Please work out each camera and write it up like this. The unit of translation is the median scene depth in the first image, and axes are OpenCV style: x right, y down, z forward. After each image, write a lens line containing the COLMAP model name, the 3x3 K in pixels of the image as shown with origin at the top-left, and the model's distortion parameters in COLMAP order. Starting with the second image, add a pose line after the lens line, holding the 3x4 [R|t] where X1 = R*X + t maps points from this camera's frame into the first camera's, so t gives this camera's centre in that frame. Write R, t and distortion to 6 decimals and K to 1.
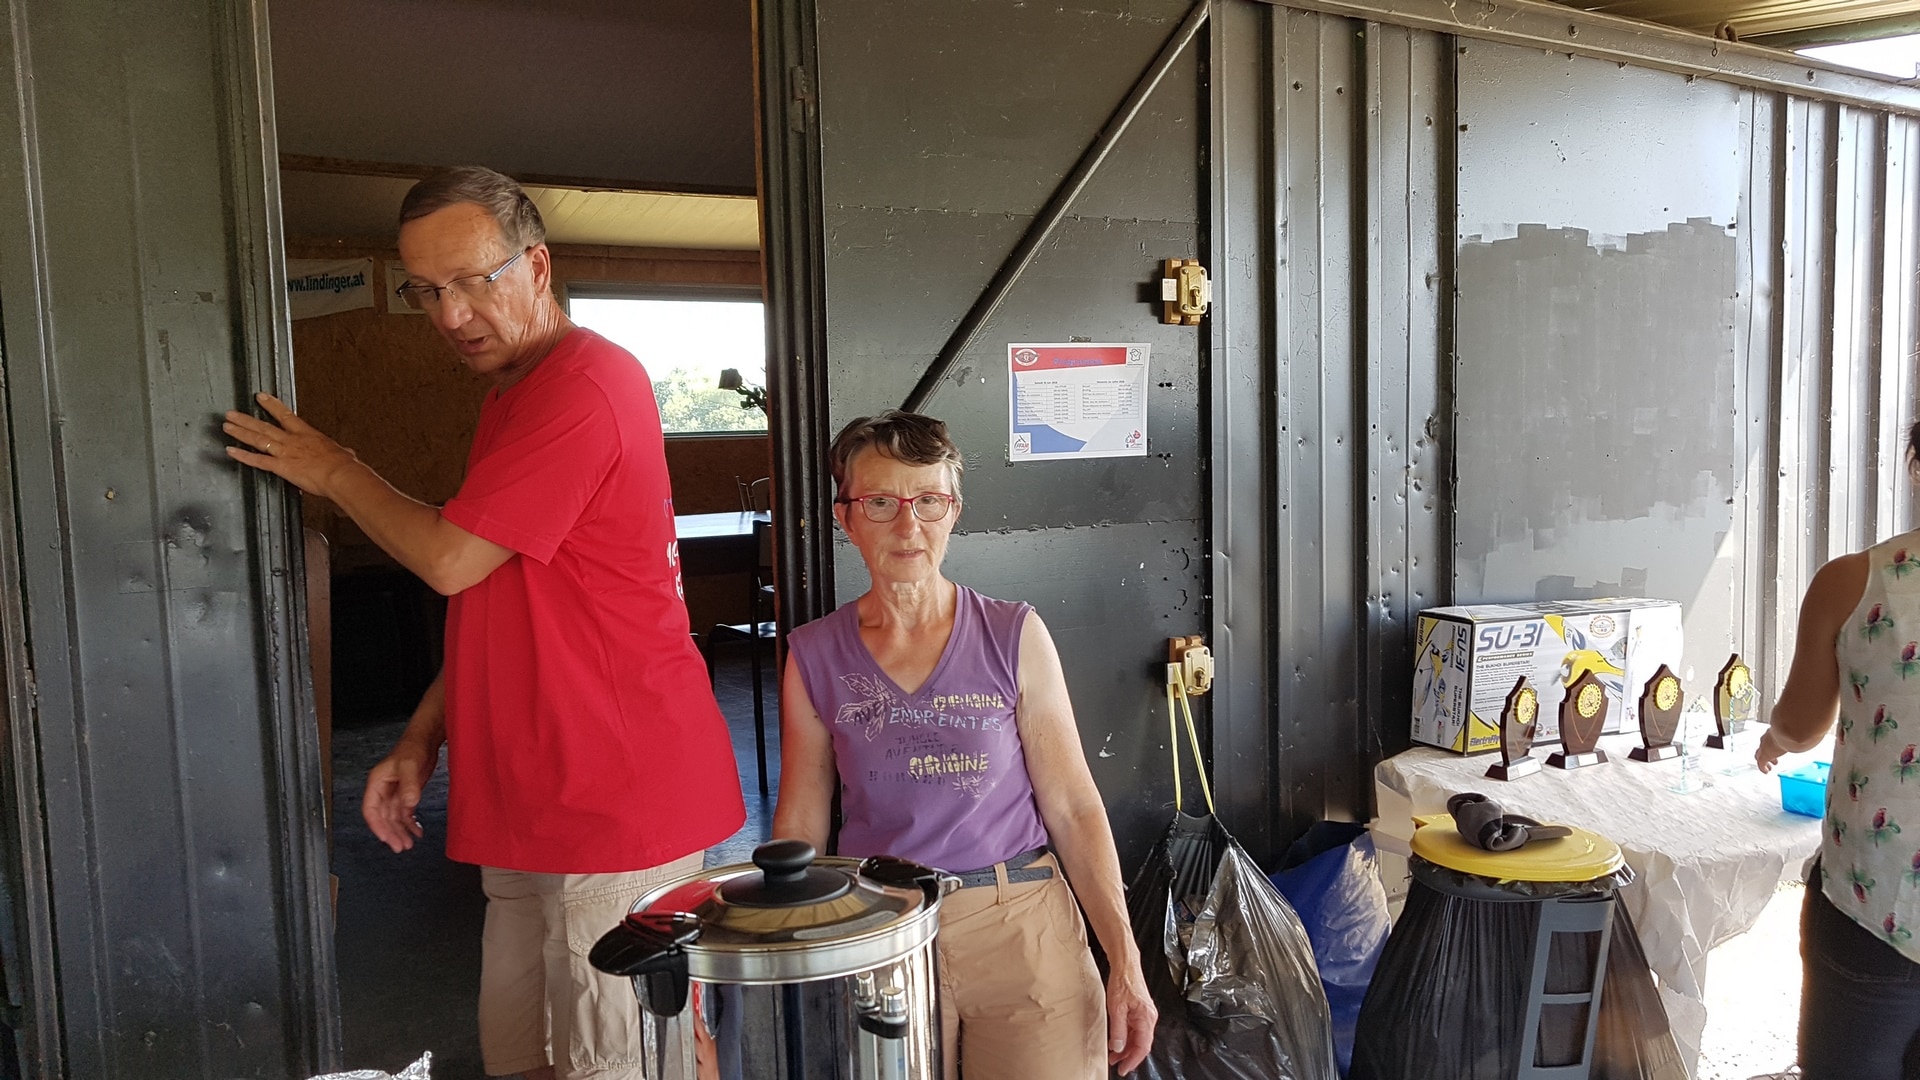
lens RADIAL K [[1576.3, 0, 960.6], [0, 1576.3, 572.3], [0, 0, 1]] dist [0.034673, -0.072984]
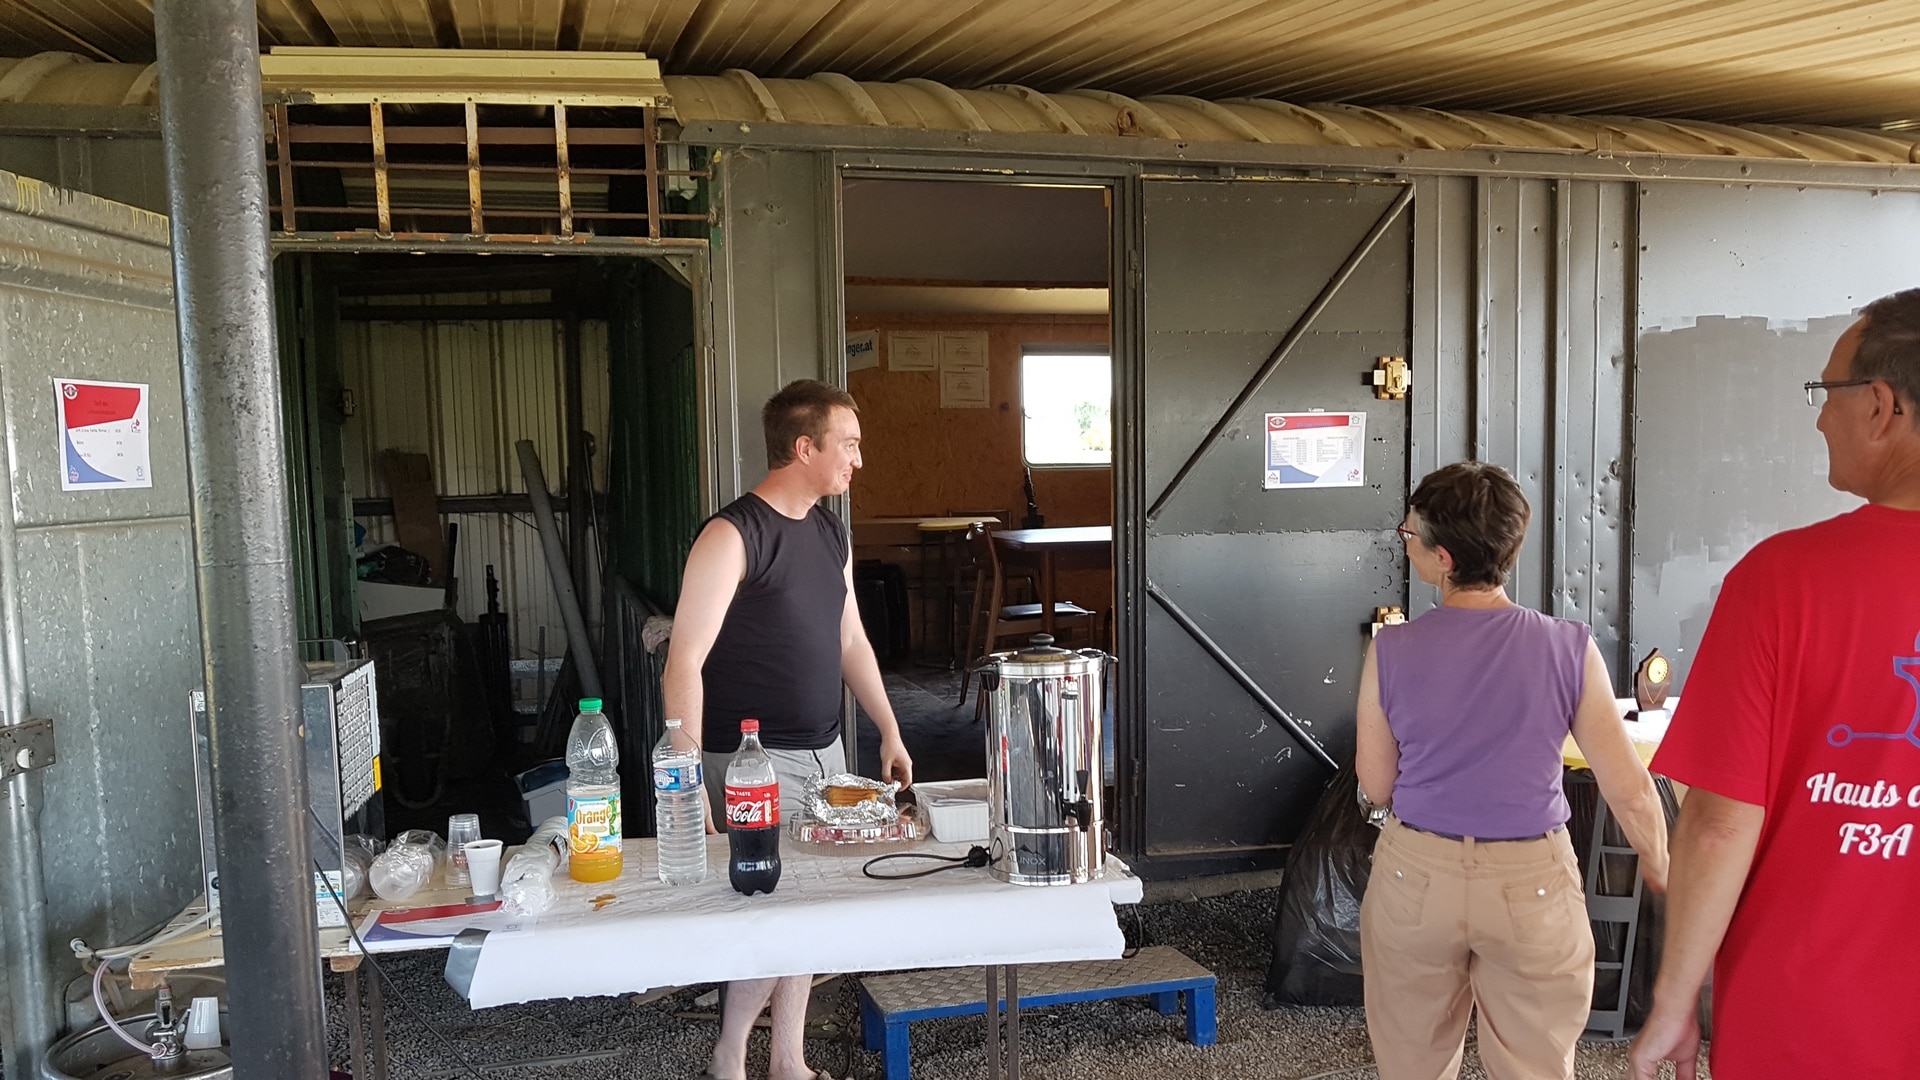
lens RADIAL K [[1576.0, 0, 946.8], [0, 1576.0, 577.0], [0, 0, 1]] dist [0.043907, -0.091345]
pose [[0.954742, 0.030994, -0.295816, 0.184877], [-0.034923, 0.999358, -0.008006, 0.039117], [0.295378, 0.017975, 0.955211, -0.559160]]
